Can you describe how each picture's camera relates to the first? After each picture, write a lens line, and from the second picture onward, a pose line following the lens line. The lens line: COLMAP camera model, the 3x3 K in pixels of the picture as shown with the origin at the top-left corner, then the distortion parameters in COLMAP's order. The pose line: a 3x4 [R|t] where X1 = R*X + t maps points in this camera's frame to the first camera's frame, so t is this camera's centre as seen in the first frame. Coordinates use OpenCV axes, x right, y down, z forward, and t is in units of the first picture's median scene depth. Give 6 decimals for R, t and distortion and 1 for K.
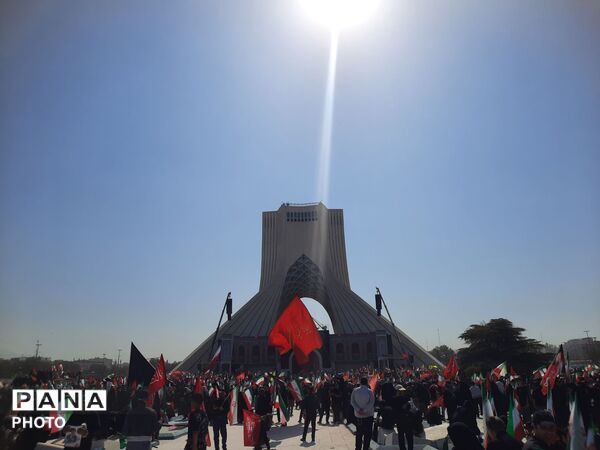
lens RADIAL K [[450.6, 0, 299.4], [0, 450.6, 220.0], [0, 0, 1]] dist [0.035328, -0.011414]
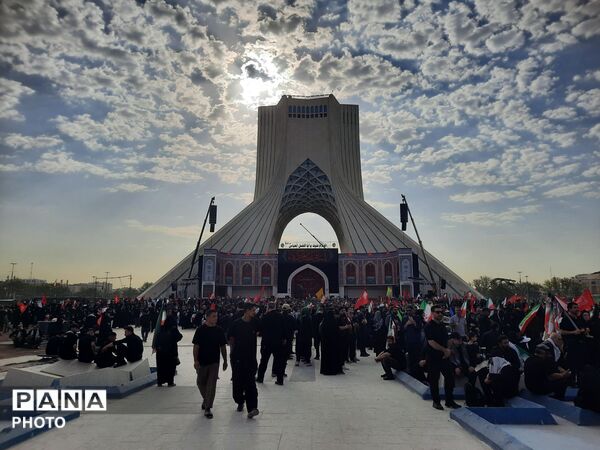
lens RADIAL K [[450.6, 0, 299.0], [0, 450.6, 225.2], [0, 0, 1]] dist [0.035328, -0.011414]
pose [[0.999760, 0.021874, -0.001508, -0.004166], [-0.021363, 0.987259, 0.157678, 0.079063], [0.004938, -0.157608, 0.987489, 0.214512]]
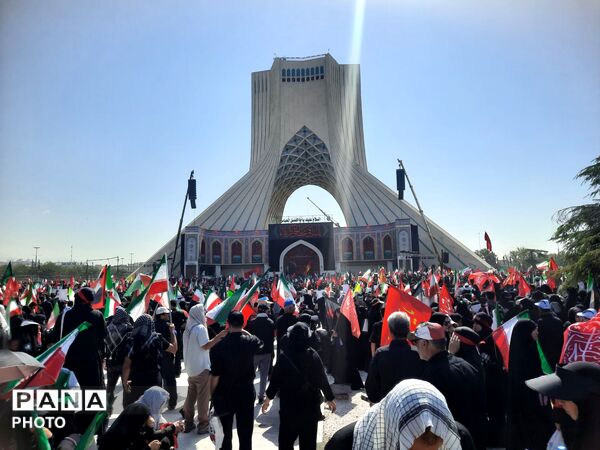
lens RADIAL K [[450.6, 0, 300.9], [0, 450.6, 225.8], [0, 0, 1]] dist [0.035328, -0.011414]
pose [[0.996856, -0.009467, -0.078661, 0.071996], [0.025750, 0.977648, 0.208666, 0.096283], [0.074928, -0.210035, 0.974818, 0.277796]]
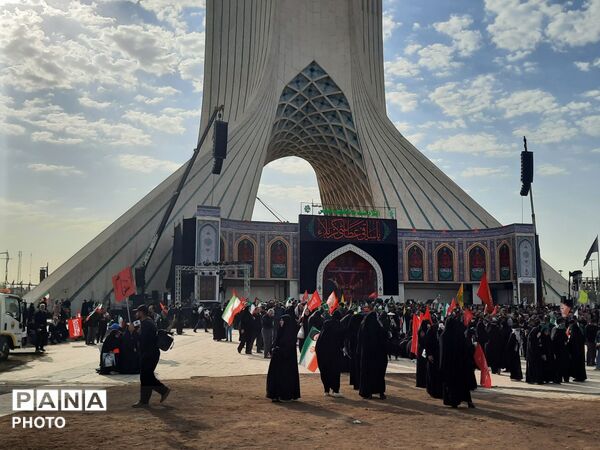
lens RADIAL K [[653.1, 0, 299.4], [0, 653.1, 225.9], [0, 0, 1]] dist [0.067143, 0.000000]
pose [[0.932642, 0.071467, 0.353653, -0.276786], [-0.143061, 0.973091, 0.180630, 0.143748], [-0.331228, -0.219057, 0.917770, 0.409167]]
